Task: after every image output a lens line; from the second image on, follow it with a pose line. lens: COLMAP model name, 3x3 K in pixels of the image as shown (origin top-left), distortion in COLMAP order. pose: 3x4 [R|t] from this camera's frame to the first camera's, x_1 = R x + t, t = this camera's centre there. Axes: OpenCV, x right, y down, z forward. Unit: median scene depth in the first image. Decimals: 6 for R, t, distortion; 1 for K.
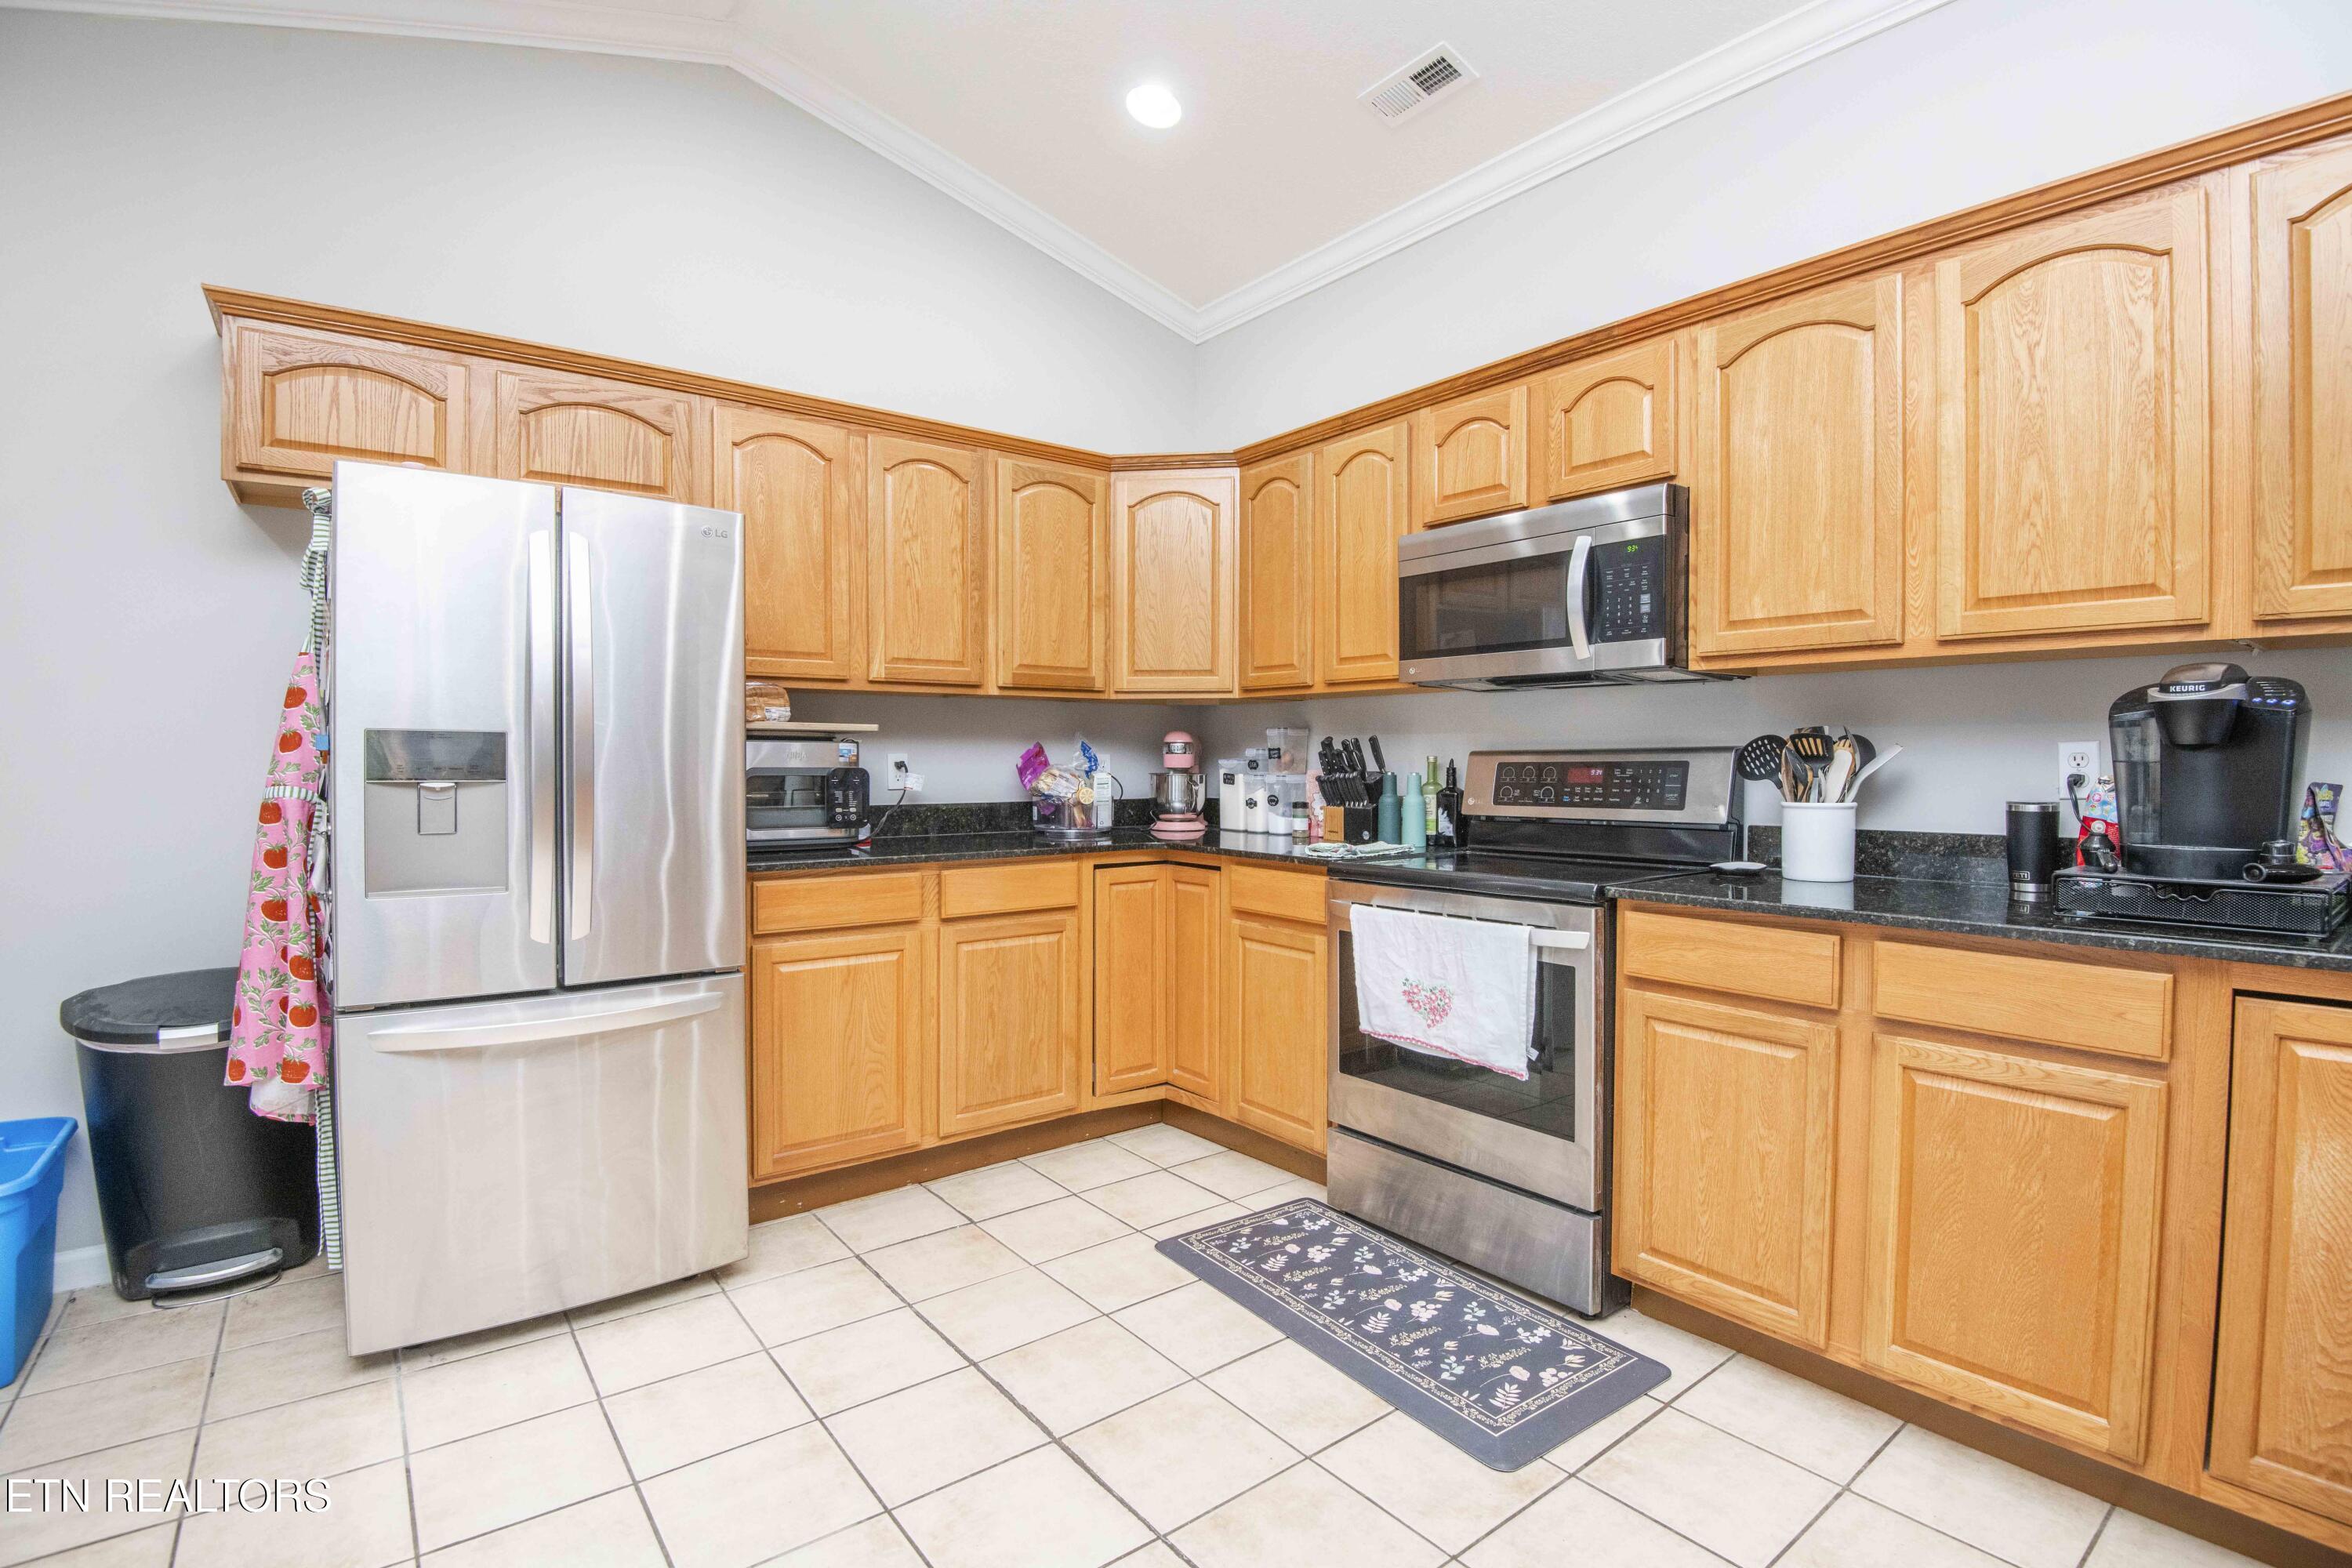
lens RADIAL K [[1087.3, 0, 1186.7], [0, 1087.3, 782.2], [0, 0, 1]] dist [-0.018803, -0.012911]
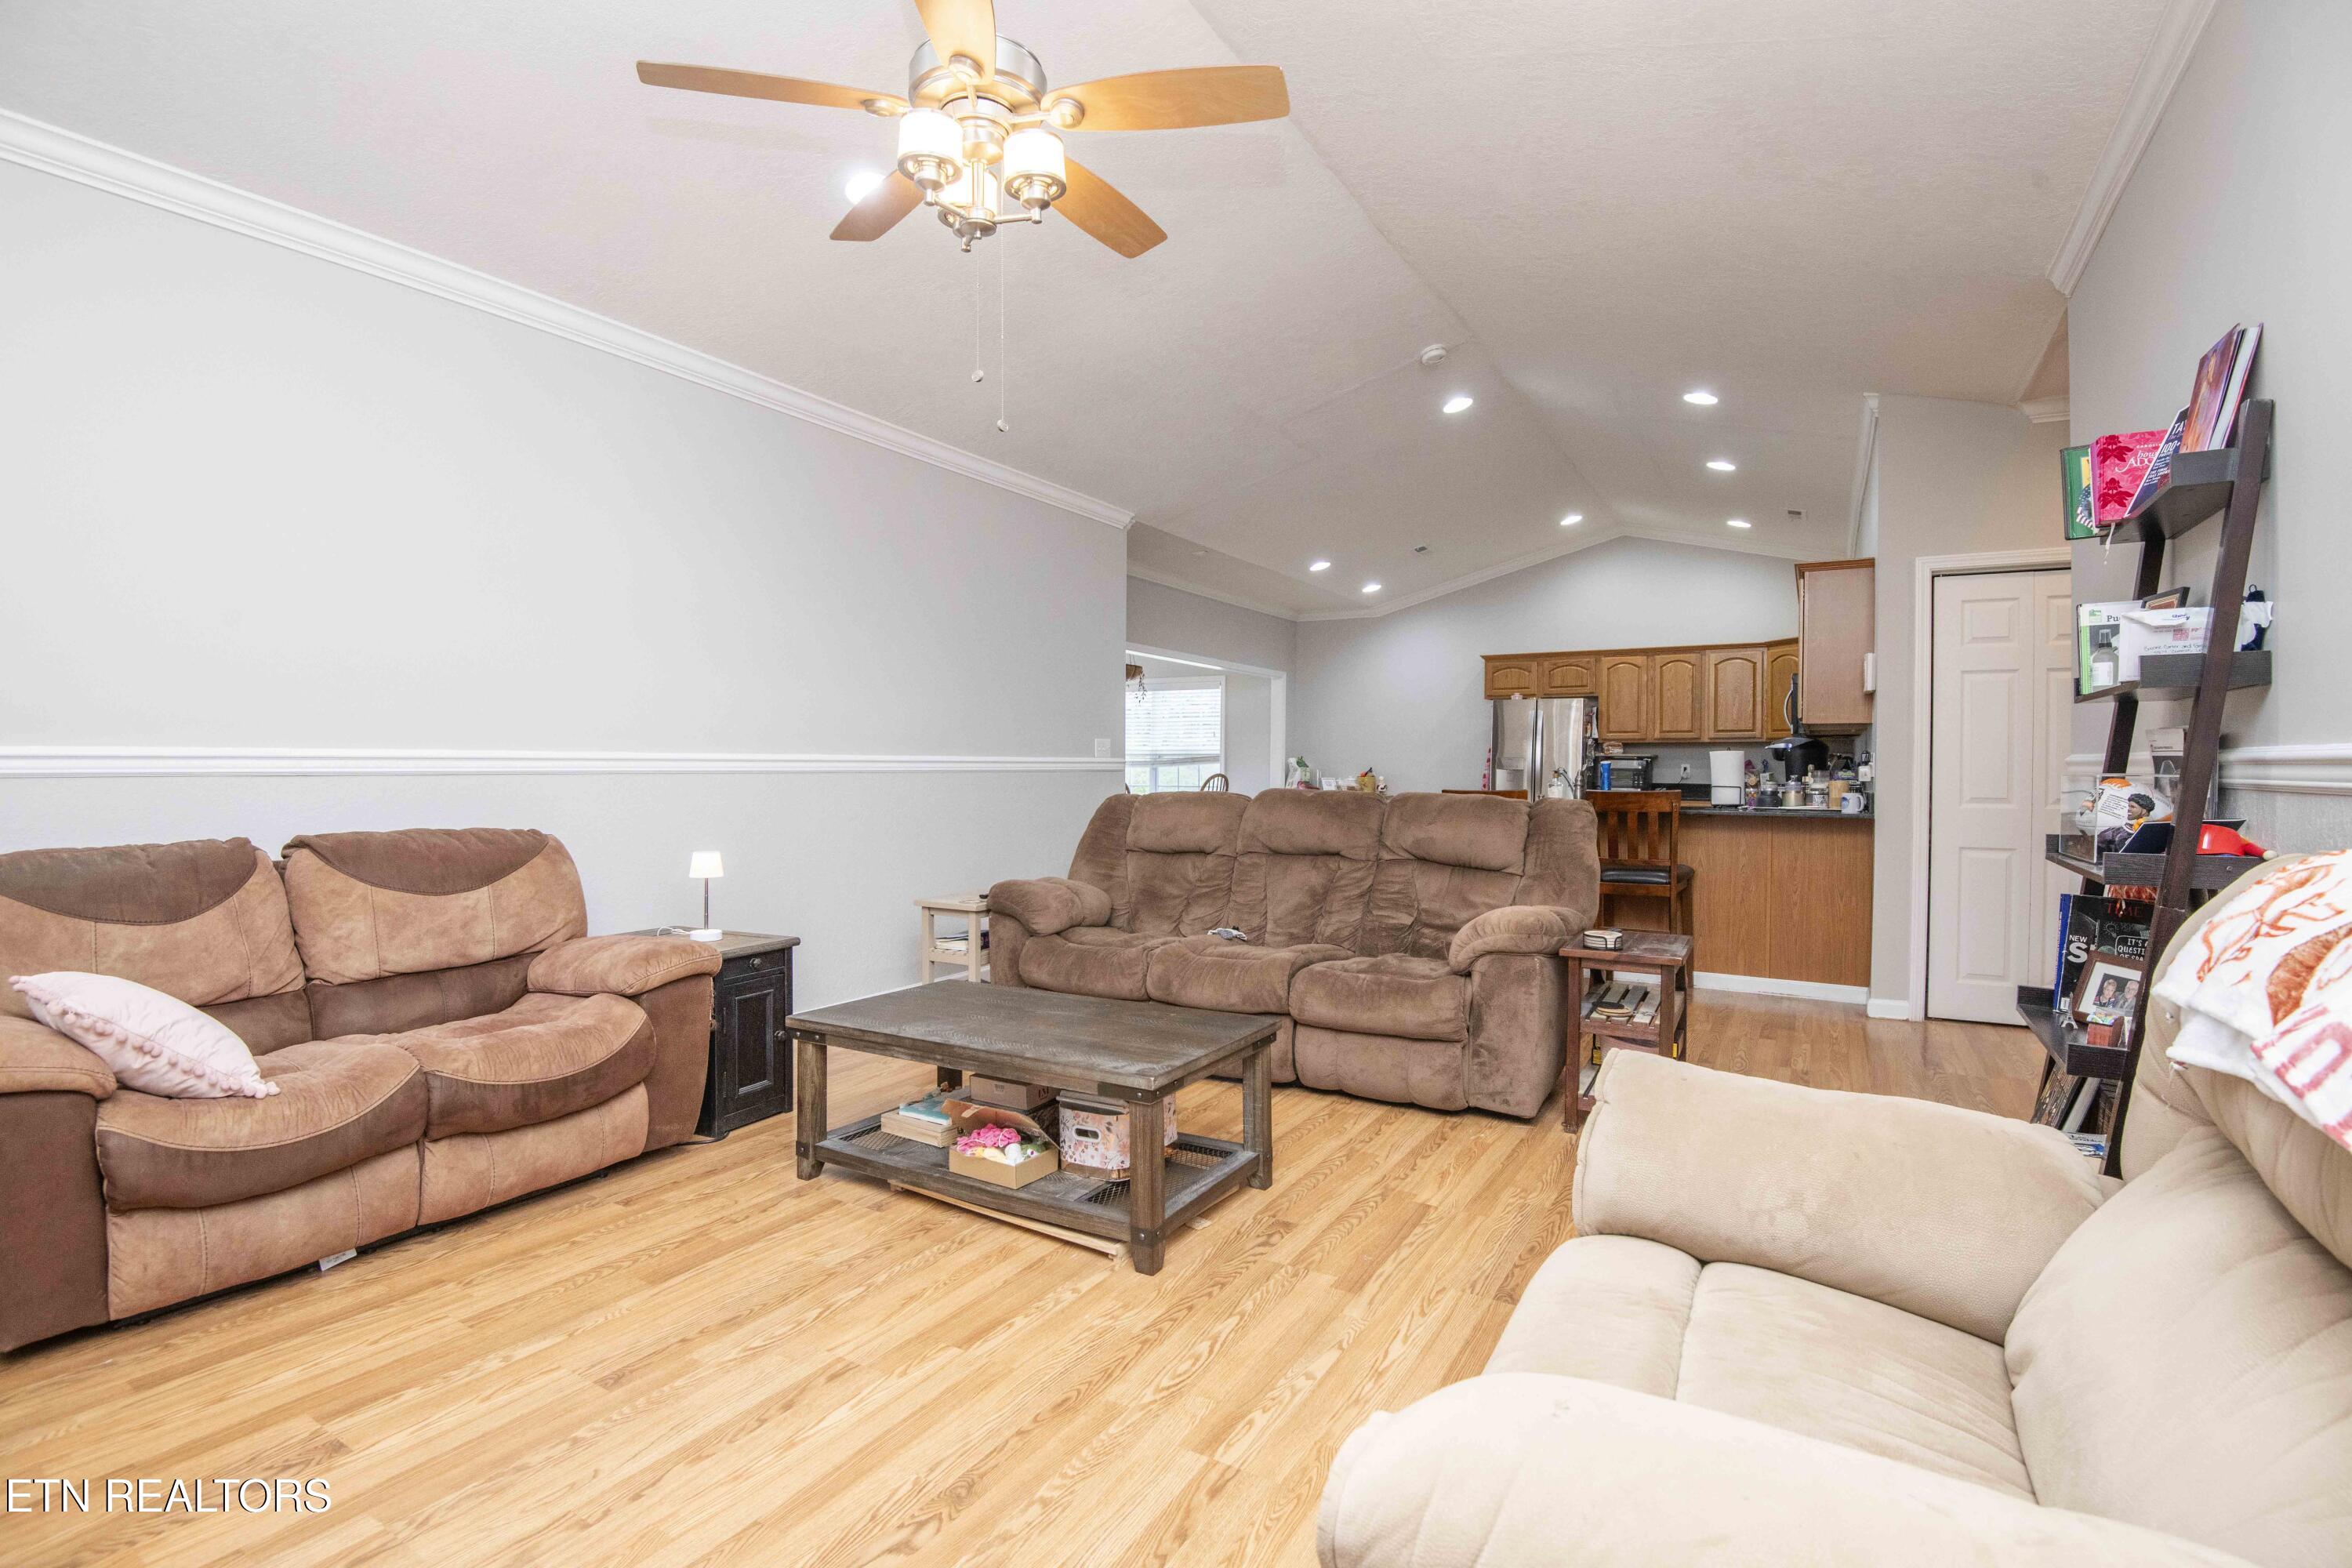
lens RADIAL K [[1087.3, 0, 1181.9], [0, 1087.3, 772.1], [0, 0, 1]] dist [-0.018803, -0.012911]
pose [[0.367219, 0.006386, -0.930113, 2.589785], [-0.031440, 0.999490, -0.005550, 0.066851], [0.929603, 0.031281, 0.367232, -1.657337]]
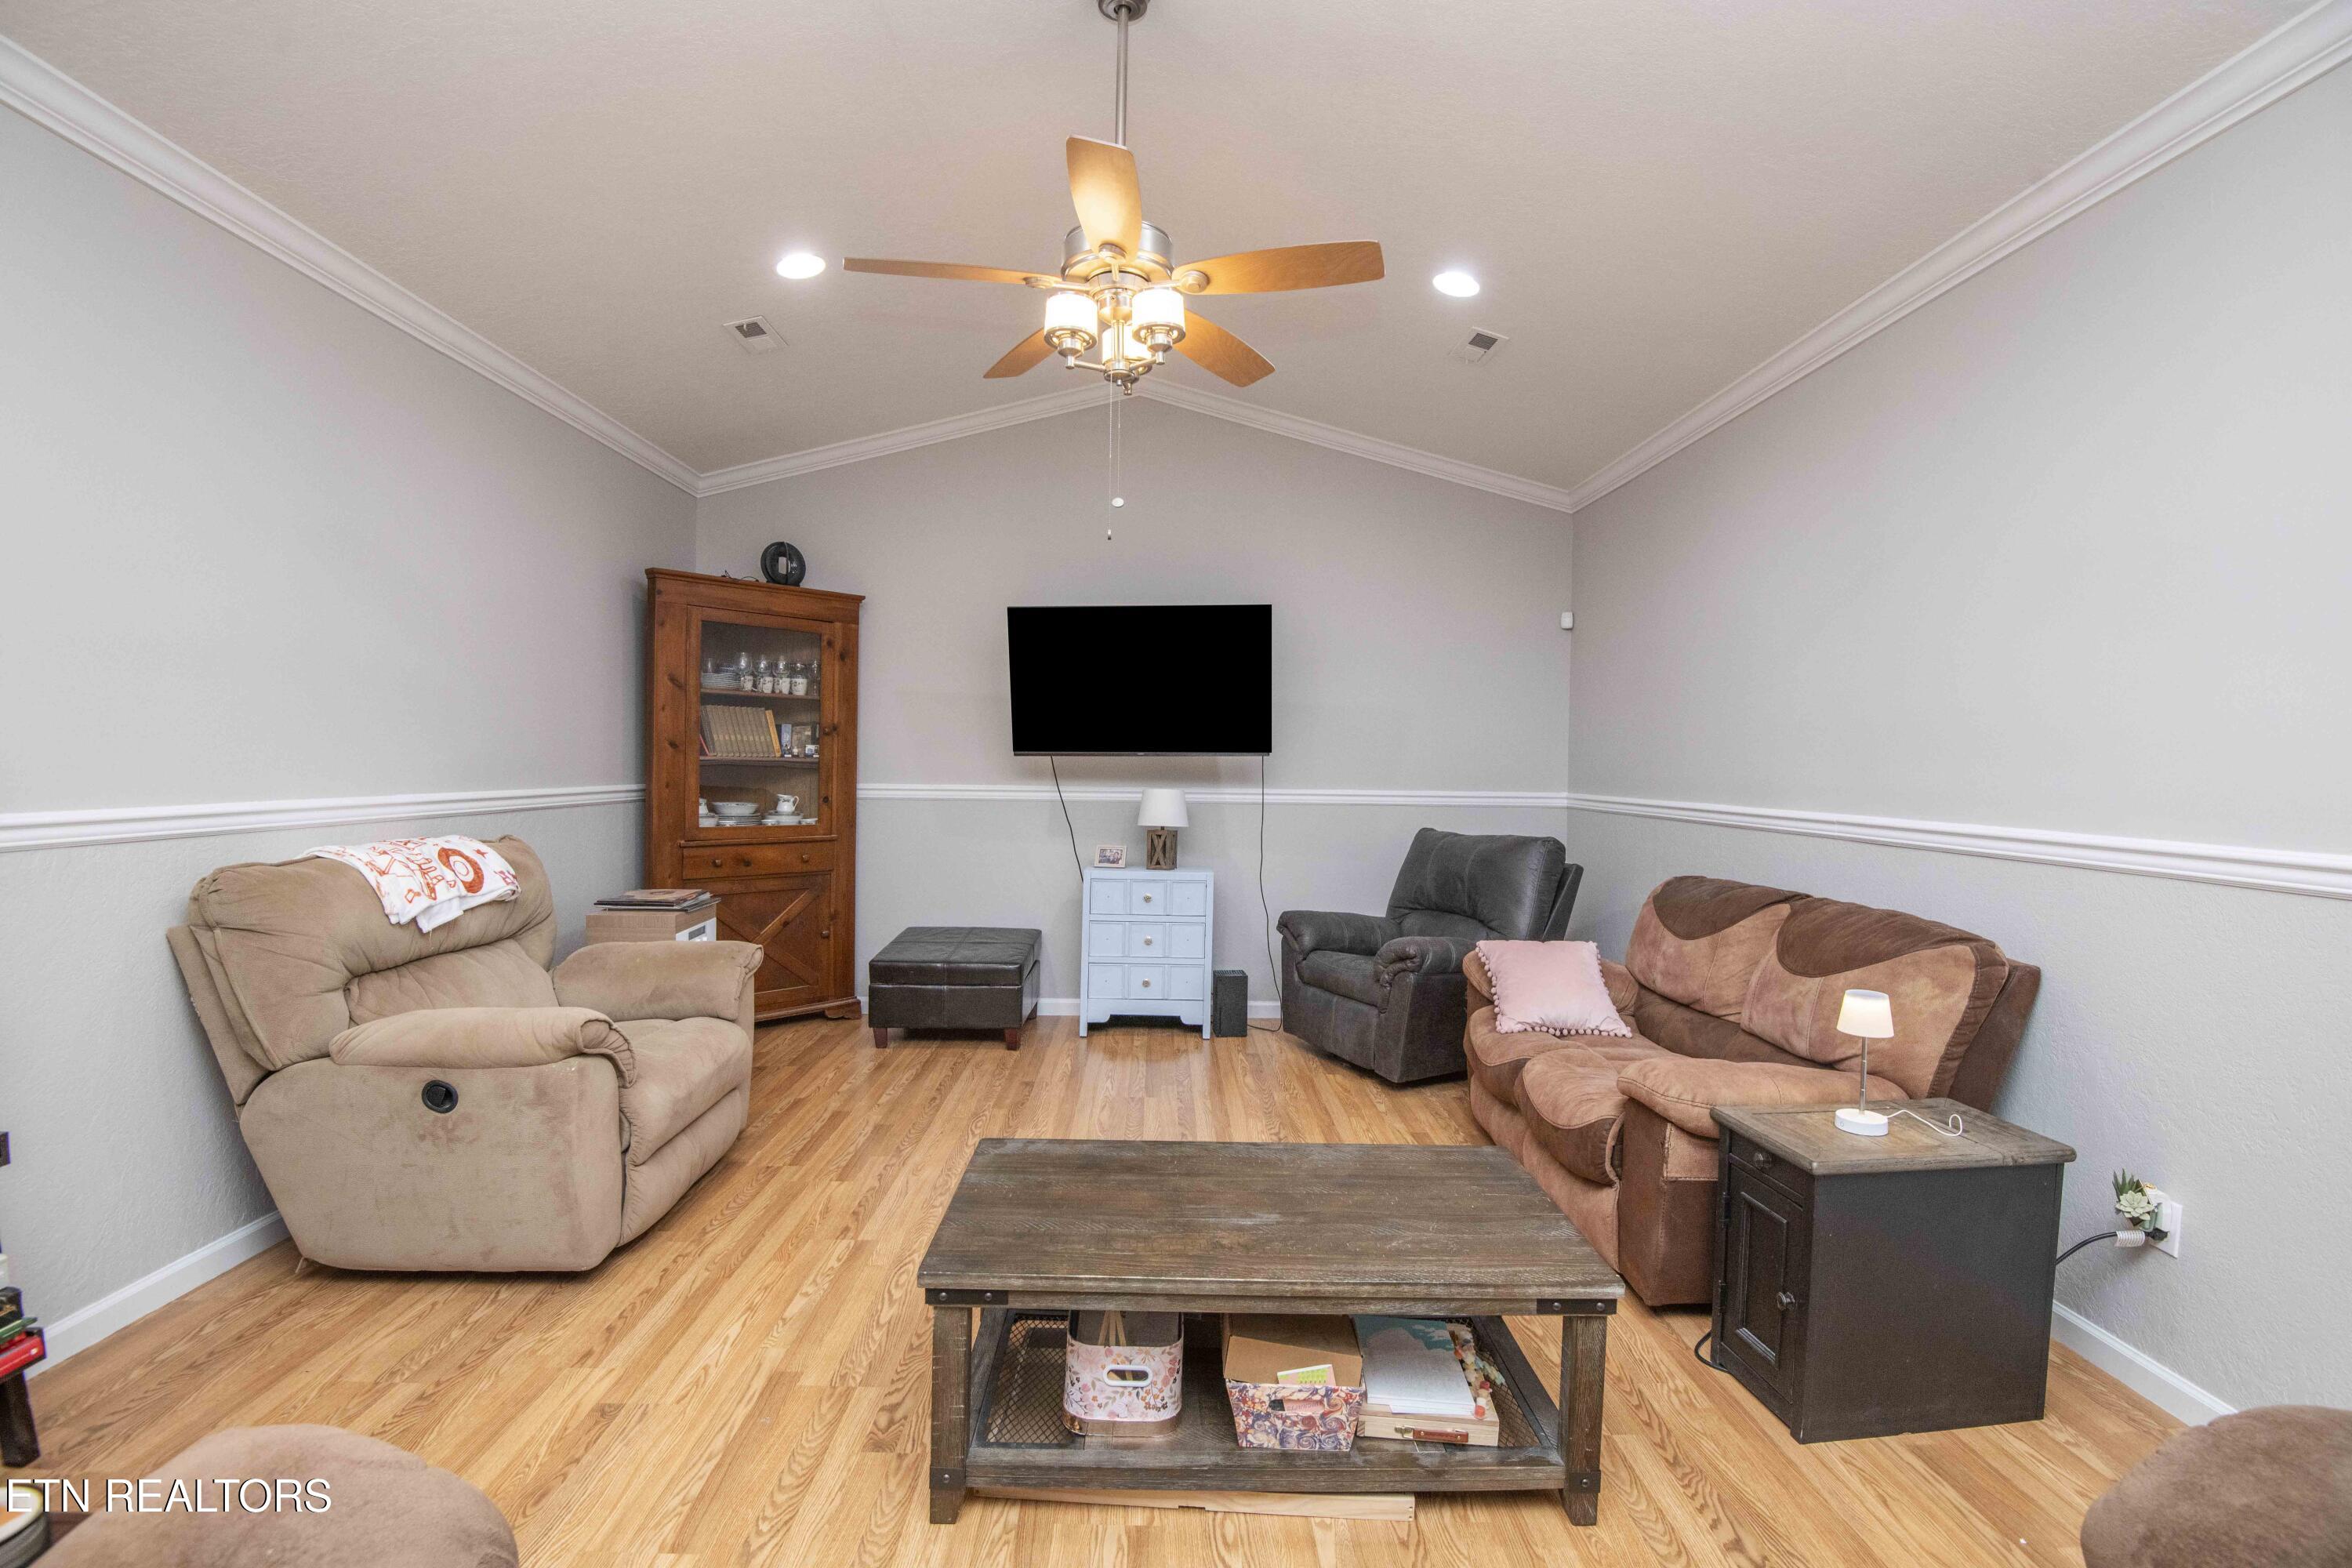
lens RADIAL K [[1087.3, 0, 1184.7], [0, 1087.3, 786.4], [0, 0, 1]] dist [-0.018803, -0.012911]
pose [[-0.805638, -0.025898, 0.591842, 0.870699], [0.004154, 0.998772, 0.049360, -0.043558], [-0.592394, 0.042225, -0.804541, -0.590360]]
